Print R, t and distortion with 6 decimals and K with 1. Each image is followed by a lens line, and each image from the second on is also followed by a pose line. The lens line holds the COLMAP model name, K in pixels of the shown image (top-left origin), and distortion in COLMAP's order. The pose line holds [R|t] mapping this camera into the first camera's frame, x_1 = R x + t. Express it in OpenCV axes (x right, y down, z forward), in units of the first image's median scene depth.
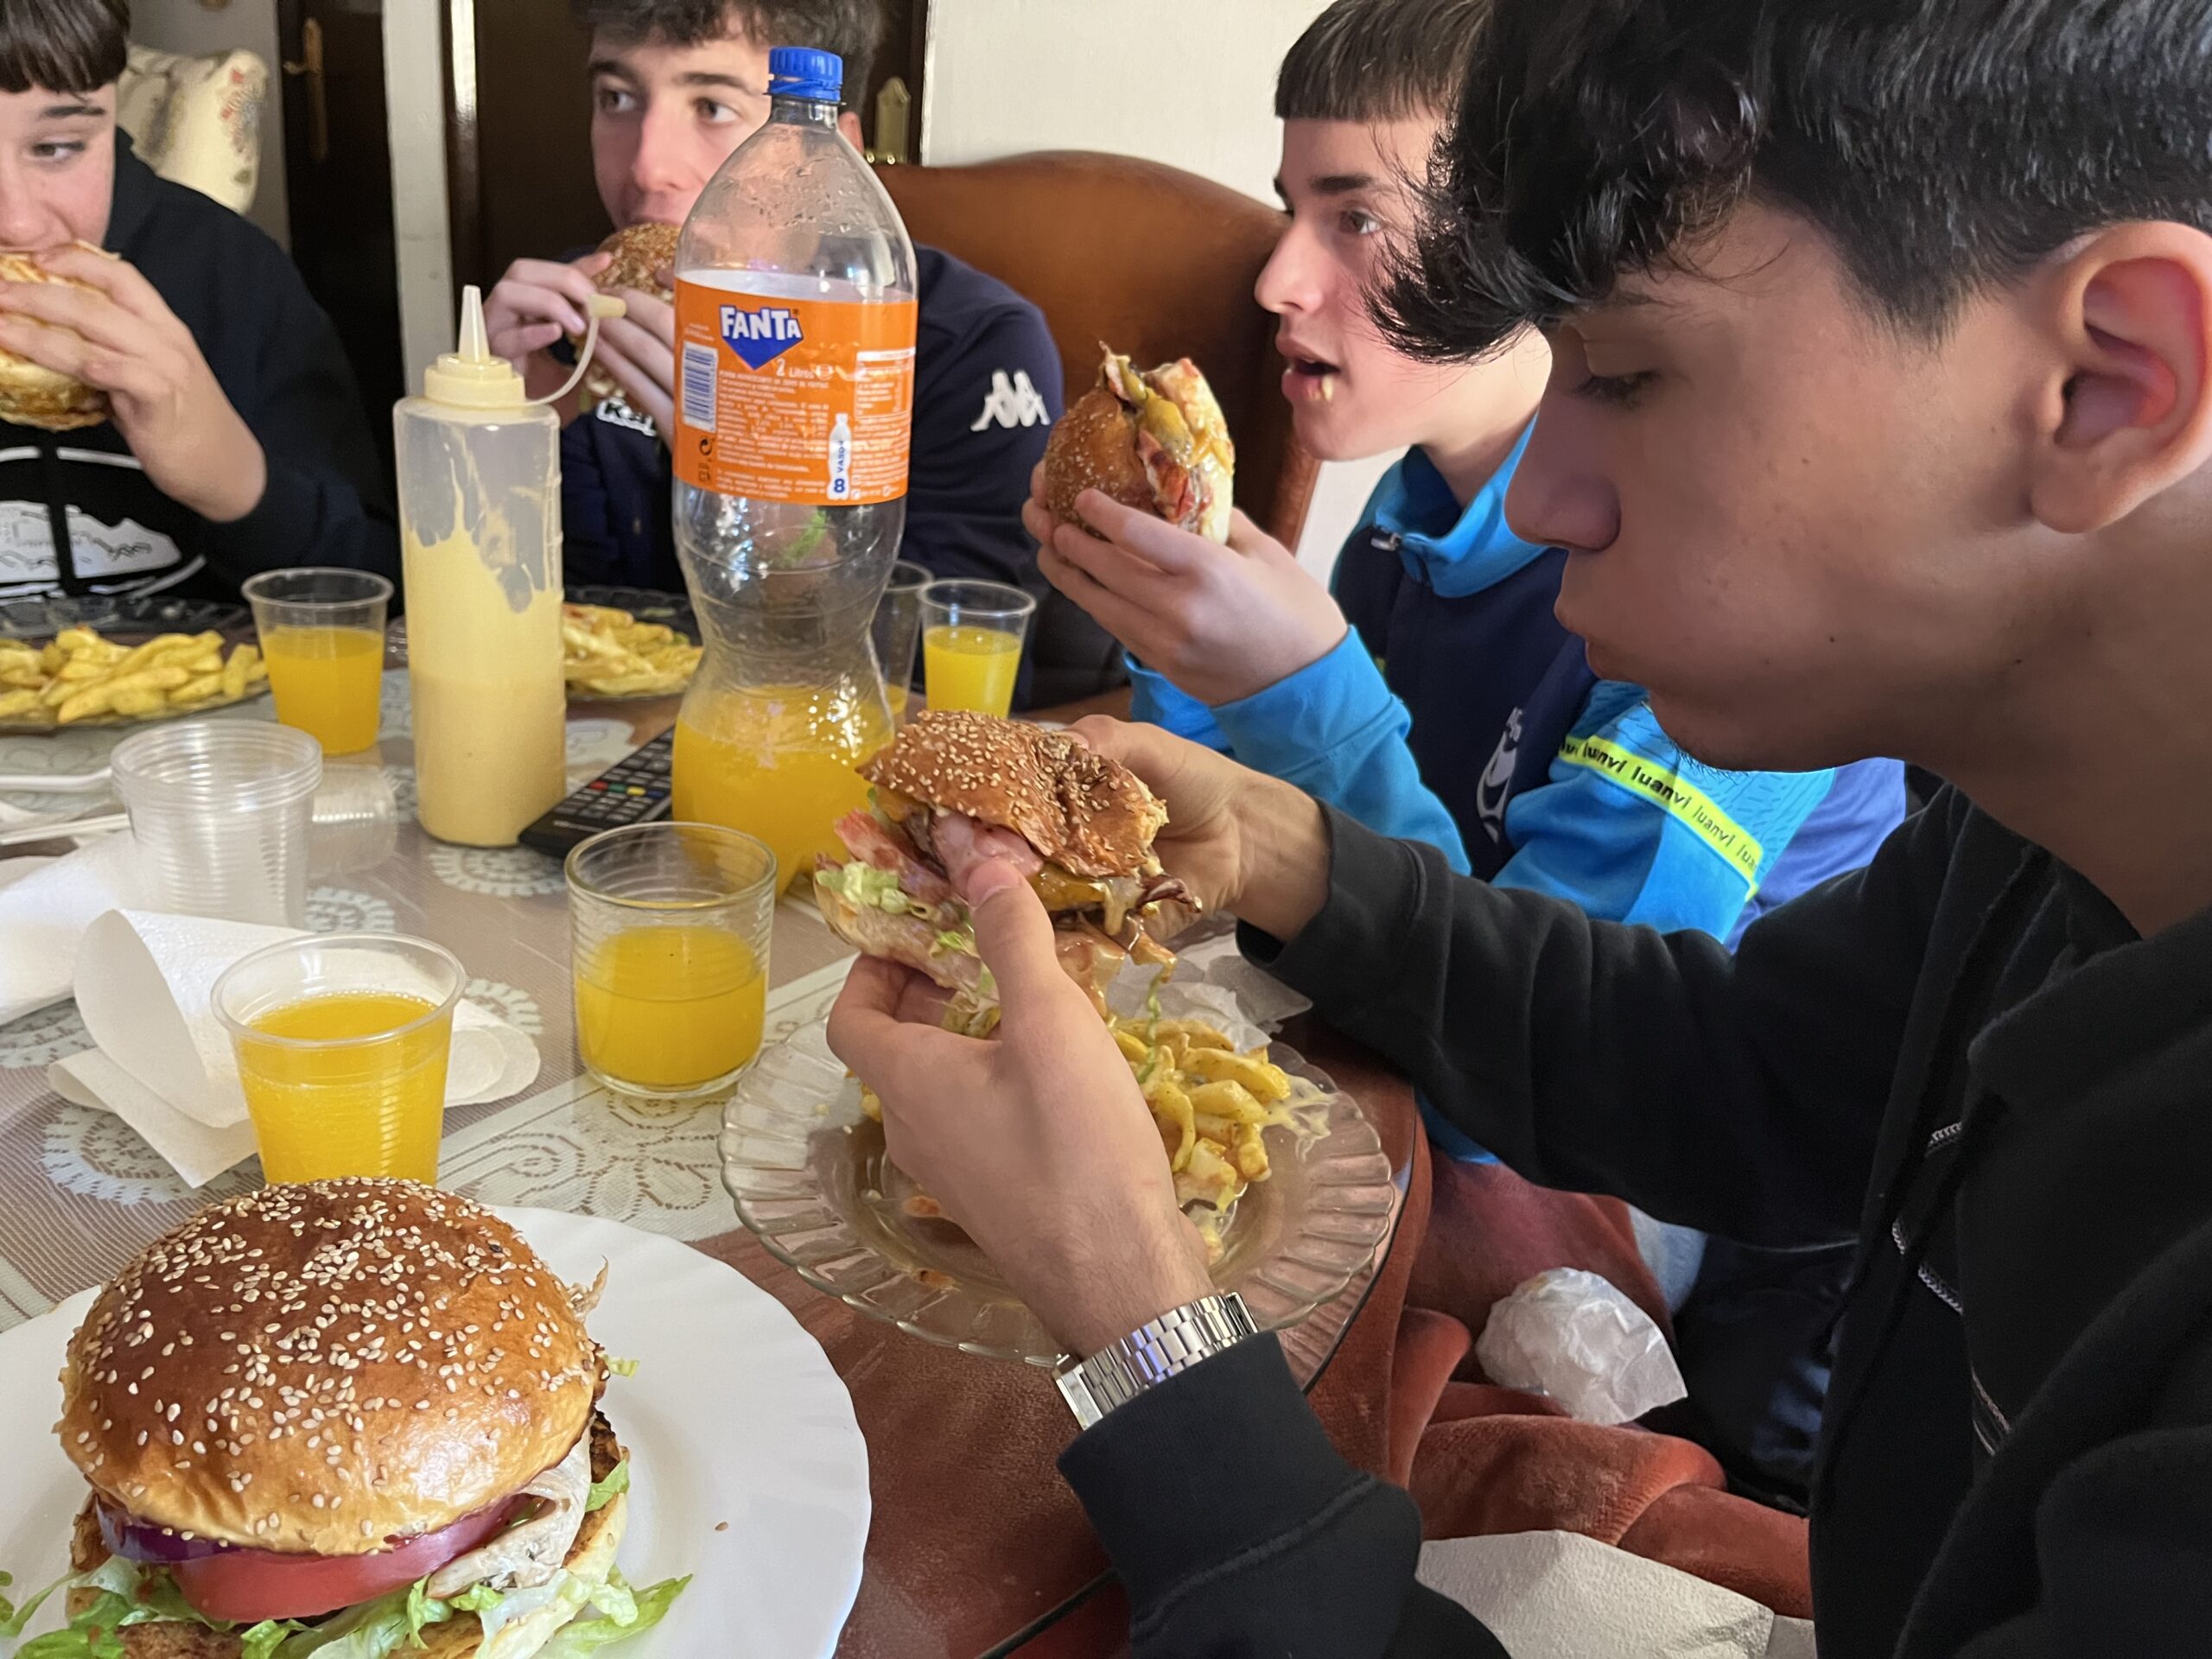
lens RADIAL K [[1677.5, 0, 1106.0], [0, 1677.5, 829.5], [0, 0, 1]] dist [0.081939, -0.136030]
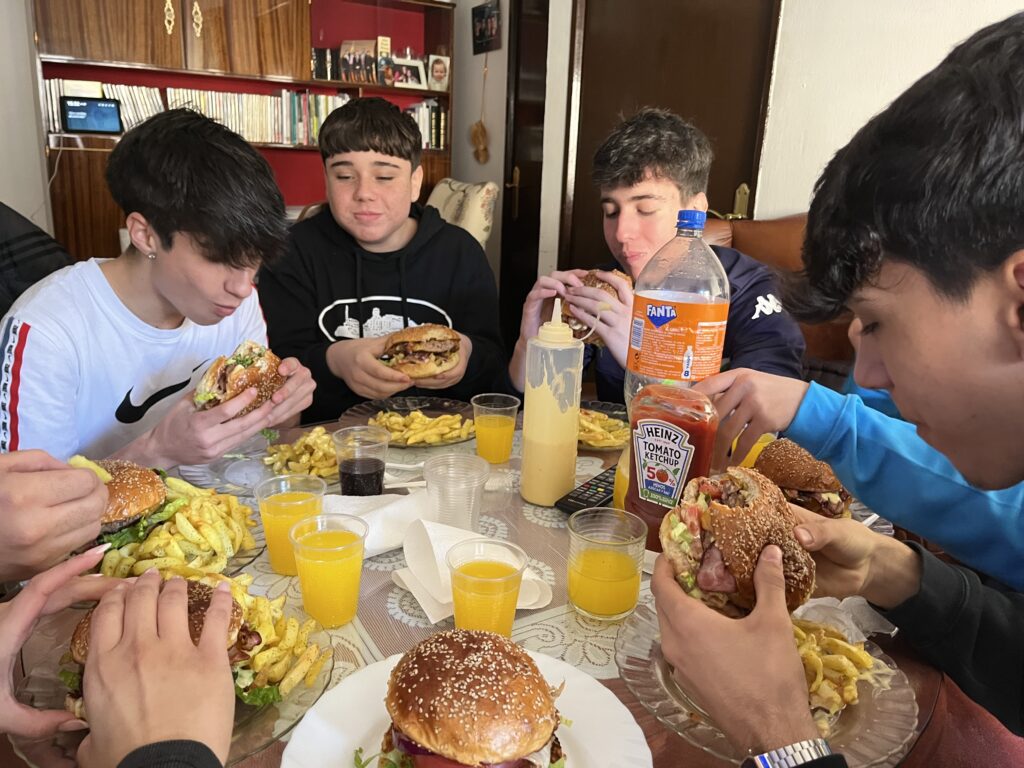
lens RADIAL K [[777.4, 0, 512.0], [0, 777.4, 384.0], [0, 0, 1]] dist [0.061582, -0.090921]
pose [[0.915216, 0.046583, -0.400261, 0.082283], [-0.101688, 0.987847, -0.117547, -0.041979], [0.389921, 0.148283, 0.908831, -0.181259]]
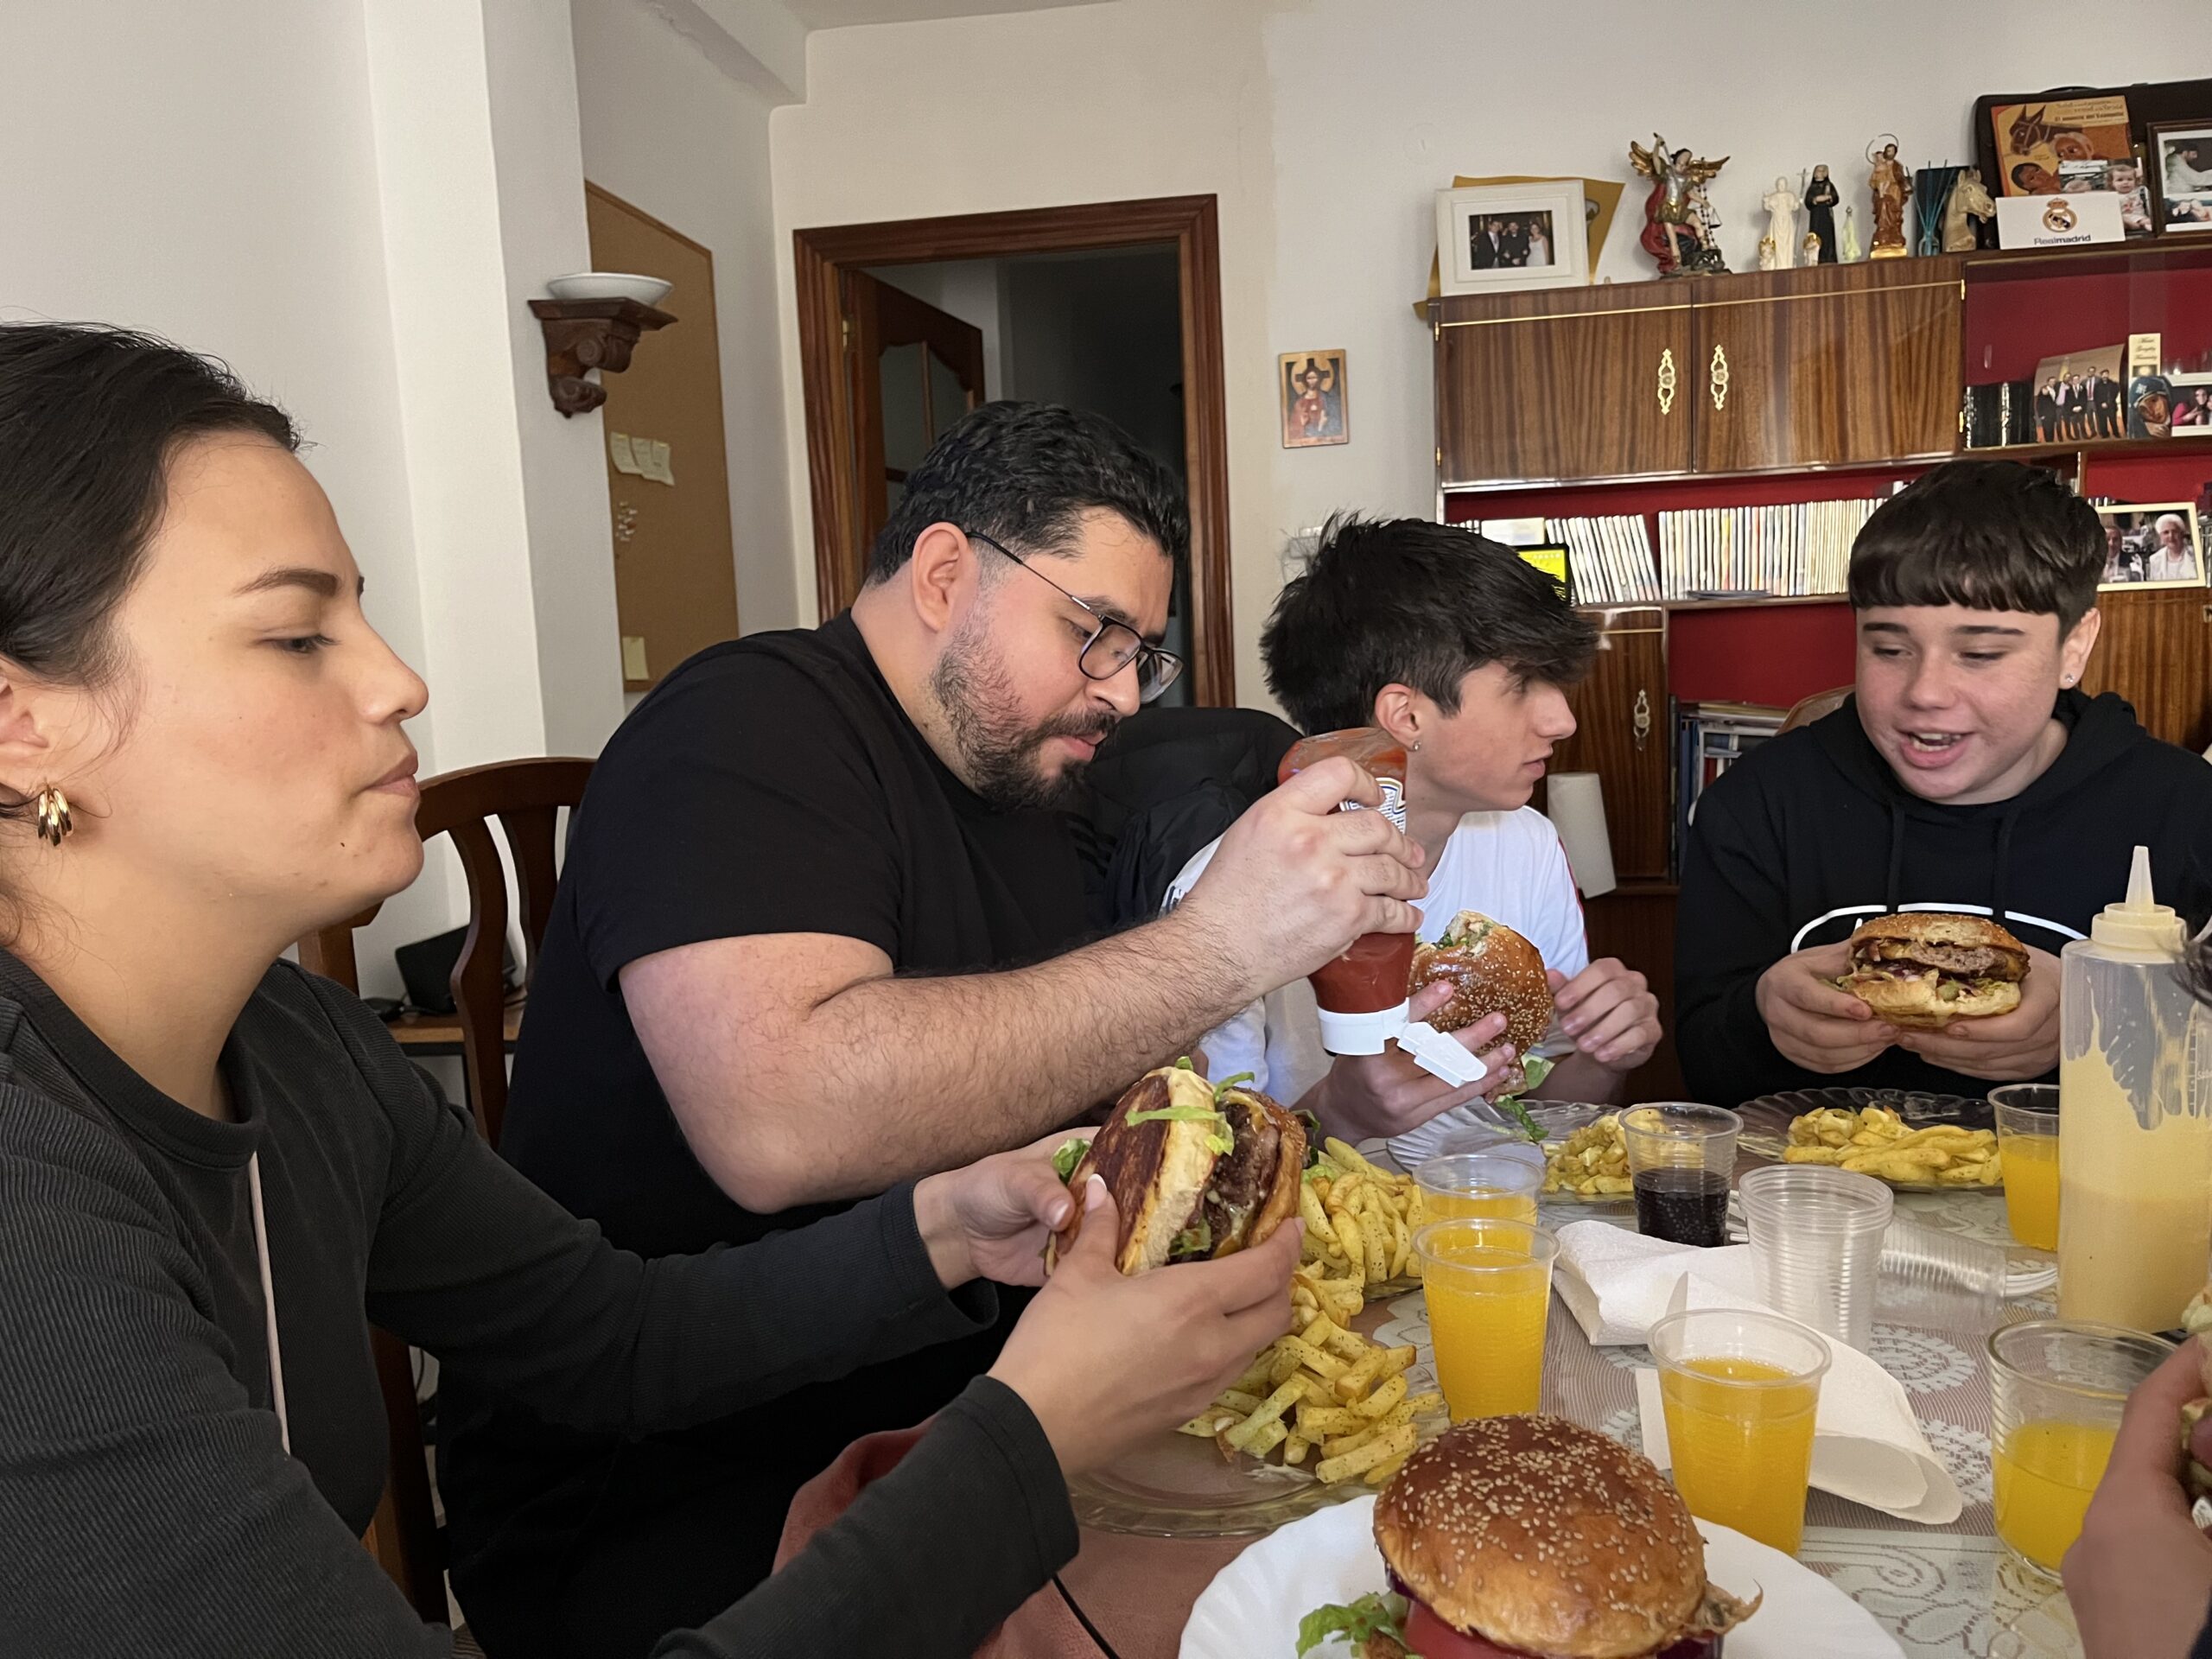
lens RADIAL K [[1670.3, 0, 1117.4], [0, 1670.3, 818.7], [0, 0, 1]] dist [0.080434, -0.115525]
pose [[0.374955, -0.029080, -0.926587, 0.561649], [-0.275049, 0.951012, -0.141149, 0.017836], [0.885300, 0.307782, 0.348589, -0.022988]]
